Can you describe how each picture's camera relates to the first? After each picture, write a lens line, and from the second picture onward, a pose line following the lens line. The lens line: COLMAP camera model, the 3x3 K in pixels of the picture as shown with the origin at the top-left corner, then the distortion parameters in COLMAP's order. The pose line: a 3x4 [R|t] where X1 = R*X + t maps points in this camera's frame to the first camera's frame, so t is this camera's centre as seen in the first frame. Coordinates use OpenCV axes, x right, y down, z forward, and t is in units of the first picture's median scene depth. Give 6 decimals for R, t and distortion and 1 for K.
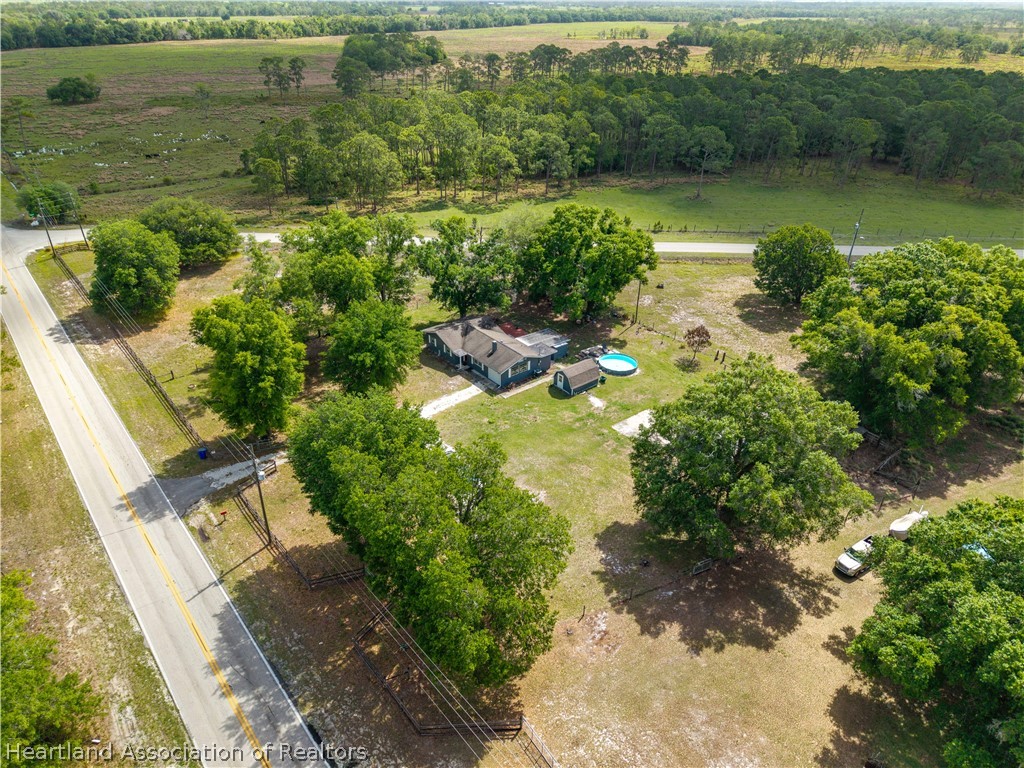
lens RADIAL K [[686.5, 0, 512.9], [0, 686.5, 388.4], [0, 0, 1]] dist [0.034986, -0.018676]
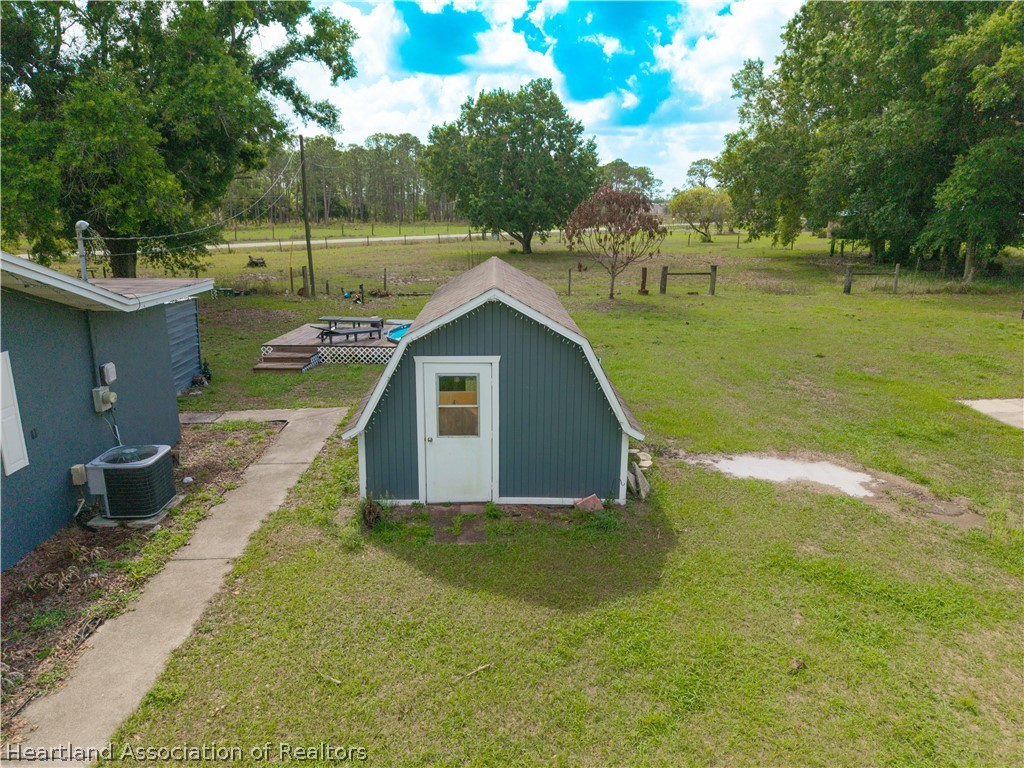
lens RADIAL K [[686.5, 0, 512.9], [0, 686.5, 388.4], [0, 0, 1]] dist [0.034986, -0.018676]
pose [[0.618150, -0.215932, 0.755820, -0.001775], [0.402657, 0.912781, -0.068541, -0.005857], [-0.675098, 0.346705, 0.651182, 0.901840]]
